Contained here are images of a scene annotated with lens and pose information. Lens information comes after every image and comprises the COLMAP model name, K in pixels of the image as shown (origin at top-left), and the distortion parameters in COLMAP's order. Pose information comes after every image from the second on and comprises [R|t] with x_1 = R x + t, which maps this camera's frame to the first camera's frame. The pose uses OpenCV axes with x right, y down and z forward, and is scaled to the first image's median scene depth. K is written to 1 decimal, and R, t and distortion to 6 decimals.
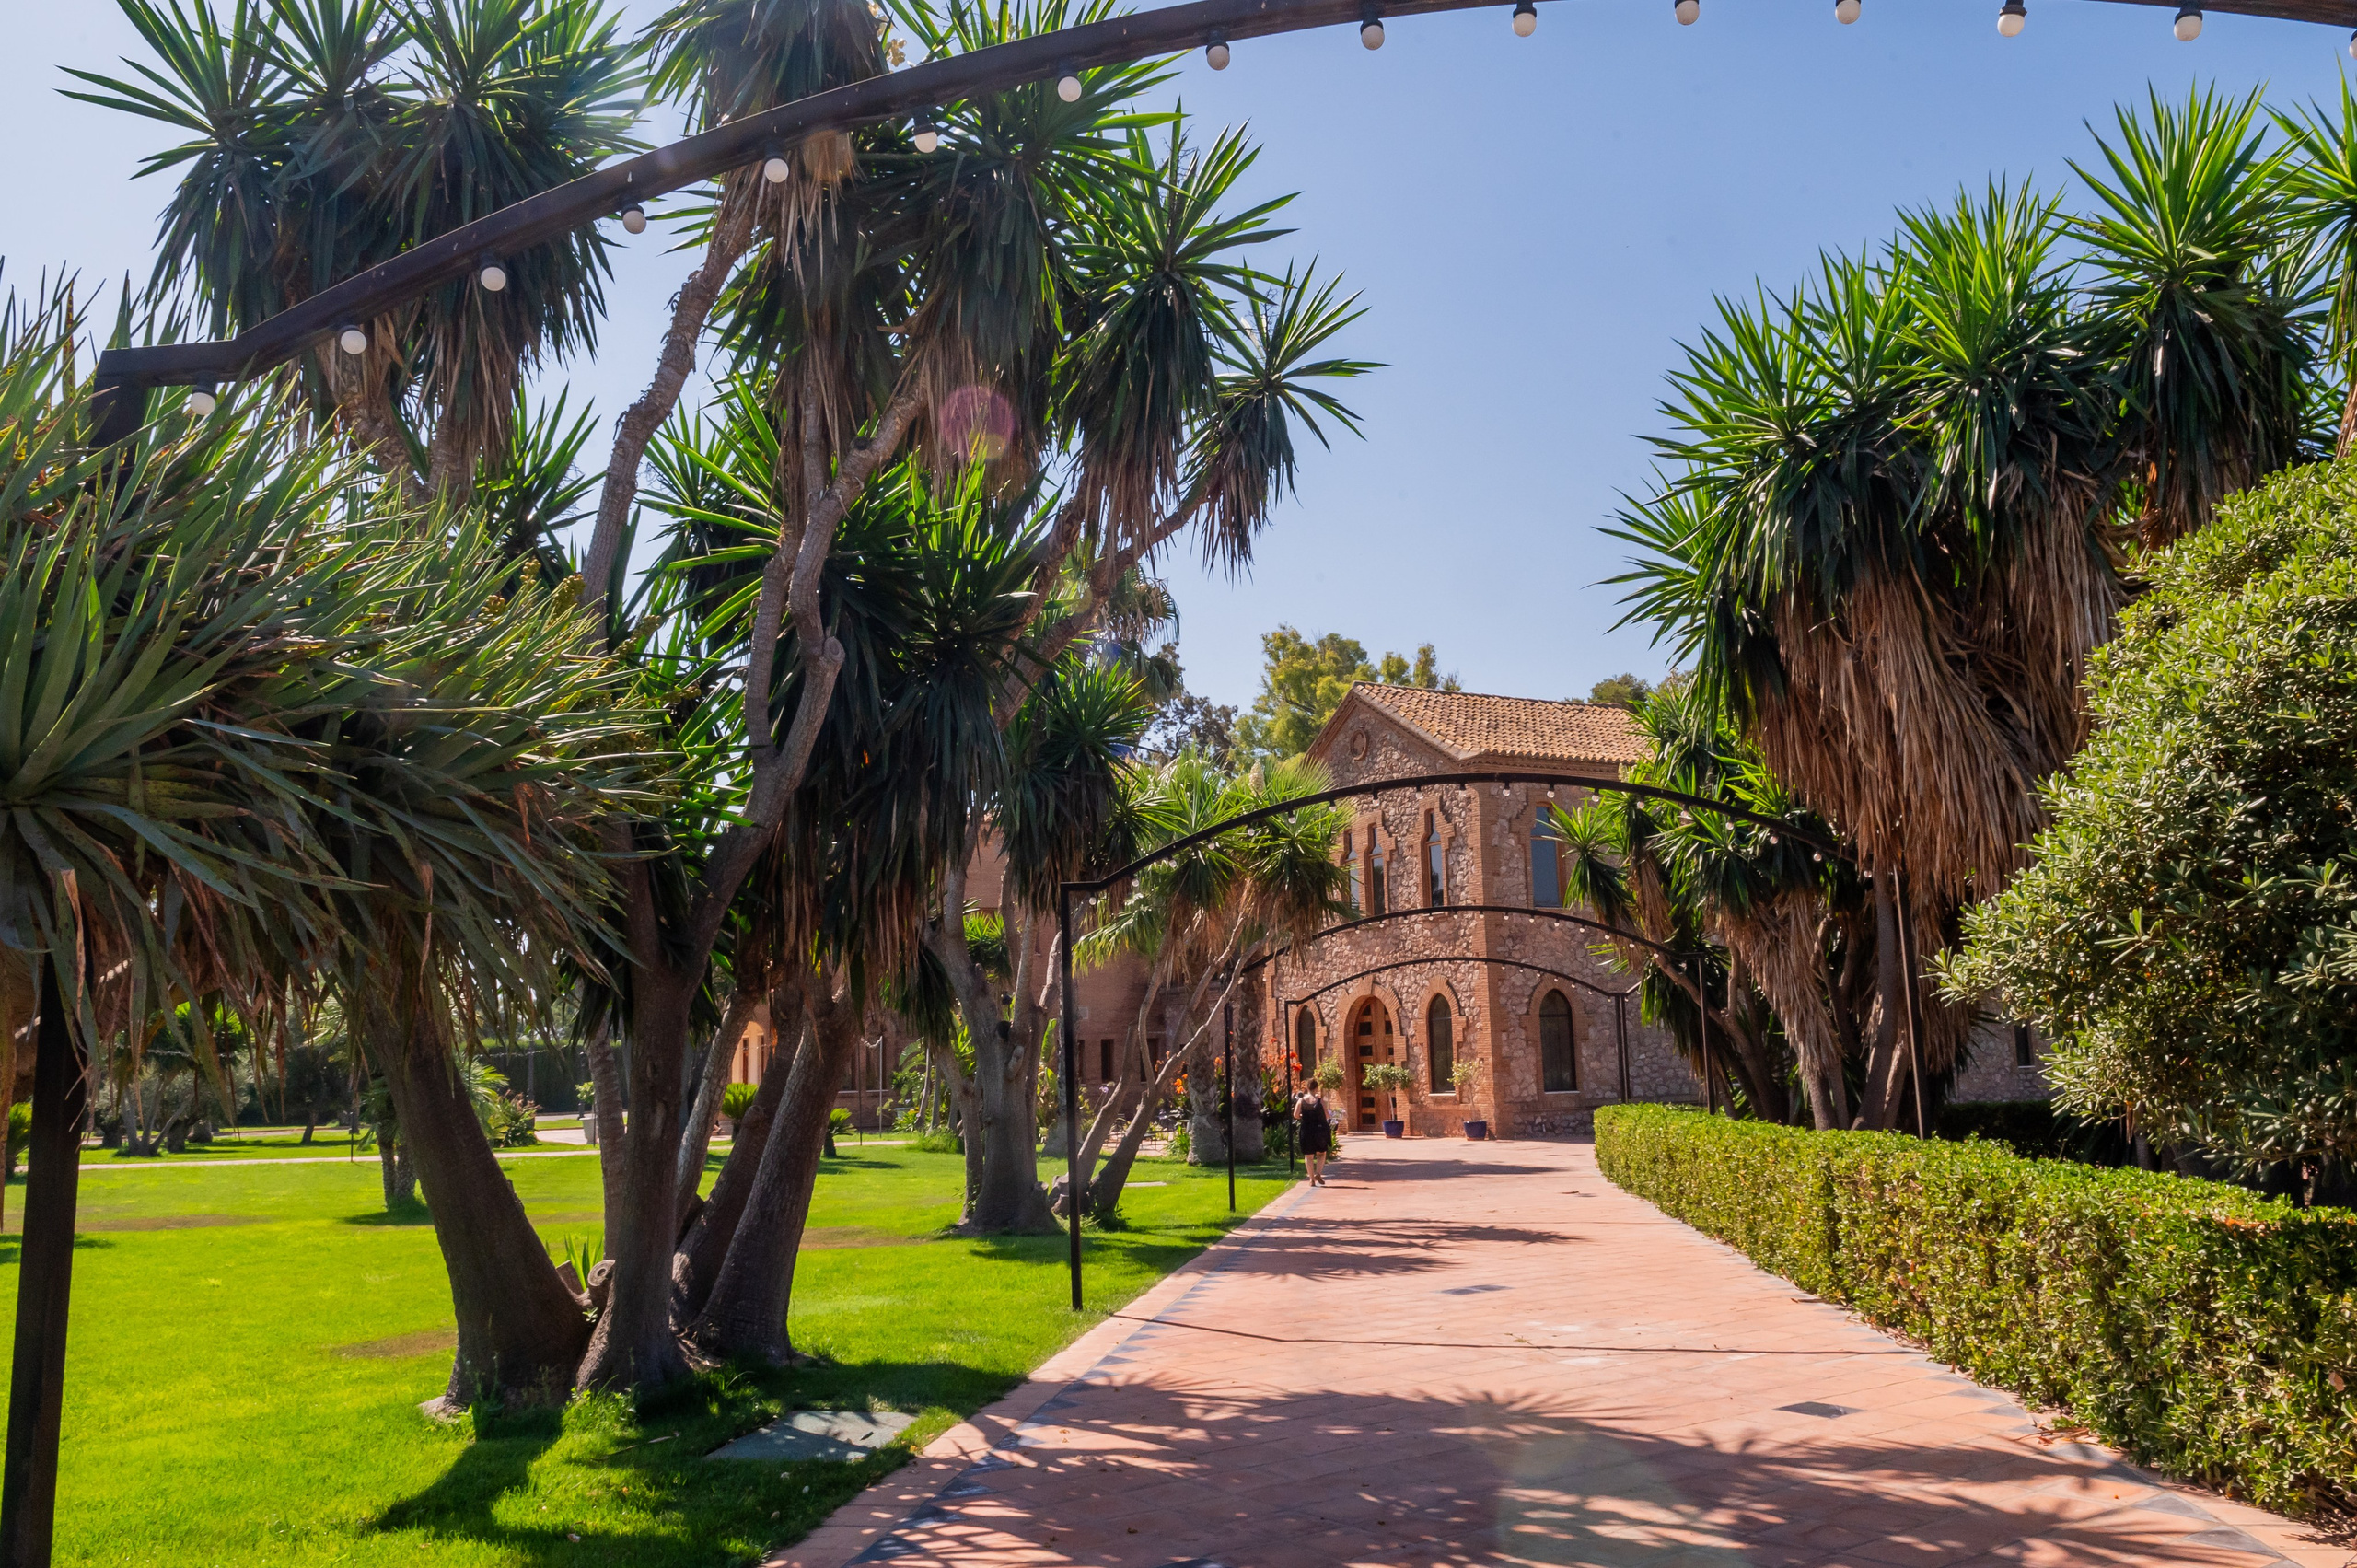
lens RADIAL K [[1768.6, 0, 1178.0], [0, 1768.6, 784.2], [0, 0, 1]] dist [0.001550, 0.000119]
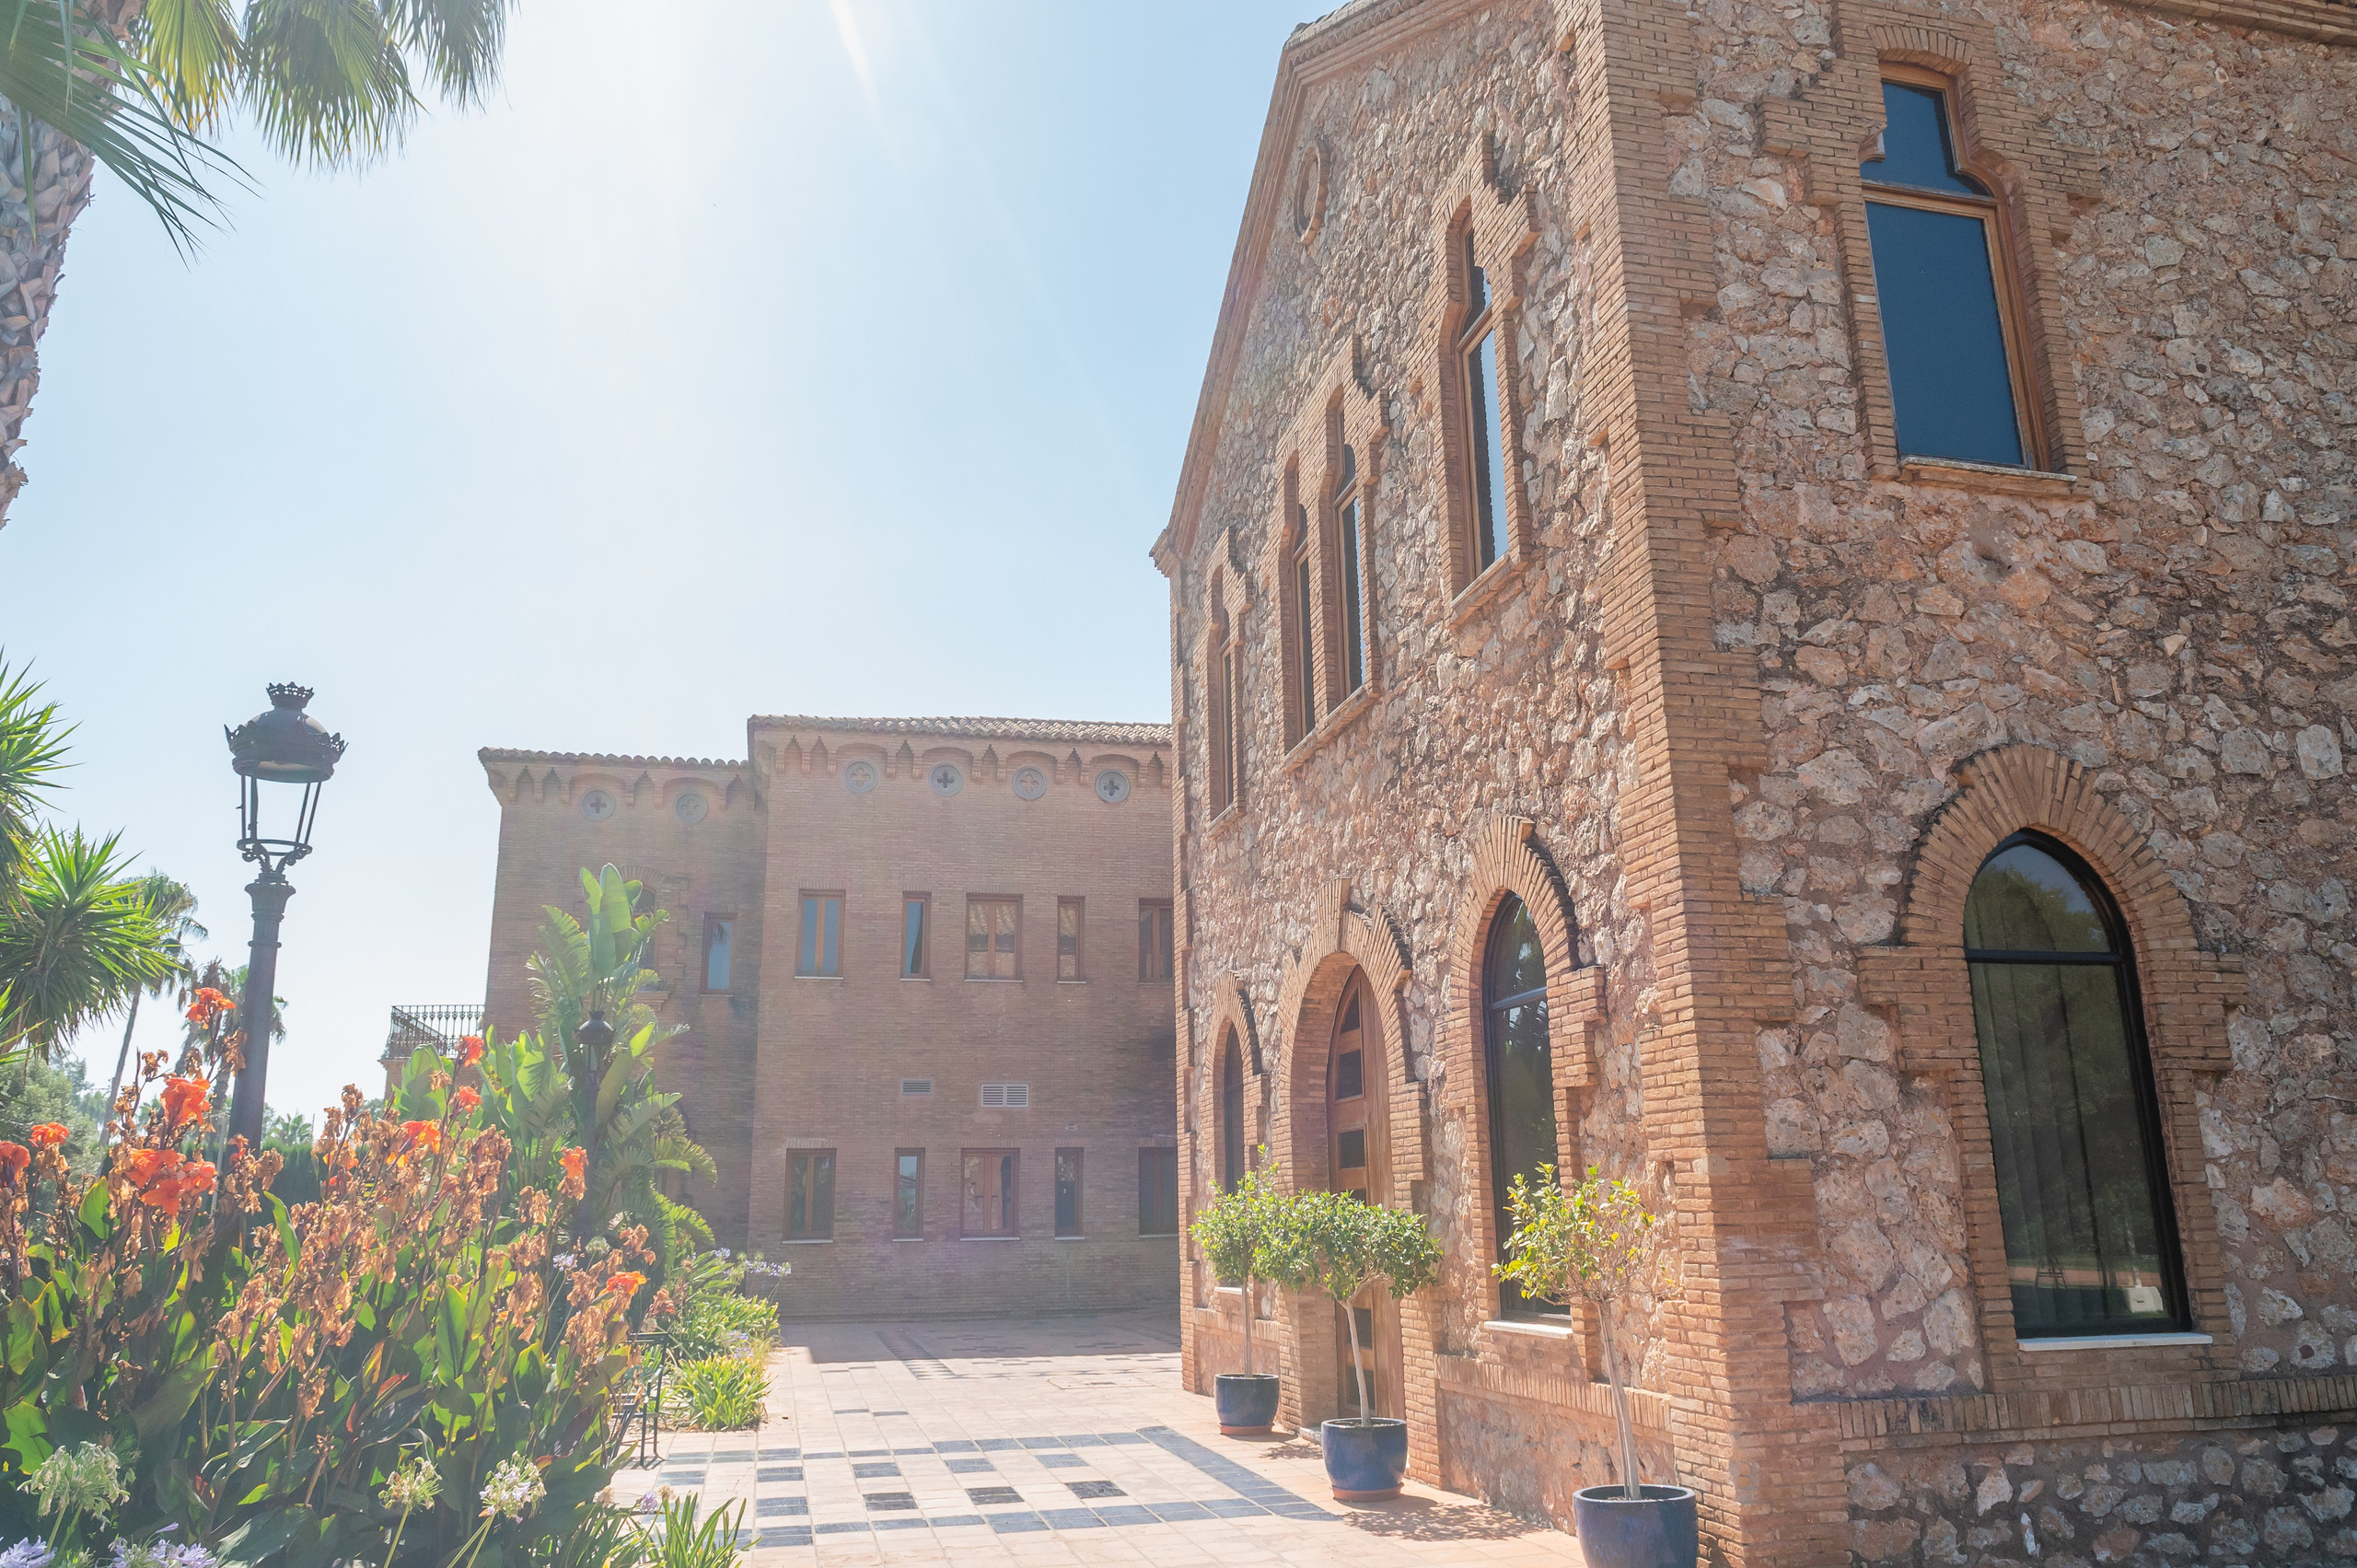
lens RADIAL K [[1612.1, 0, 1178.0], [0, 1612.1, 785.4], [0, 0, 1]] dist [-0.012507, -0.007051]
pose [[0.963473, -0.055750, -0.261938, 0.163942], [0.029678, 0.994294, -0.102461, 0.125848], [0.266156, 0.090945, 0.959630, 0.783150]]
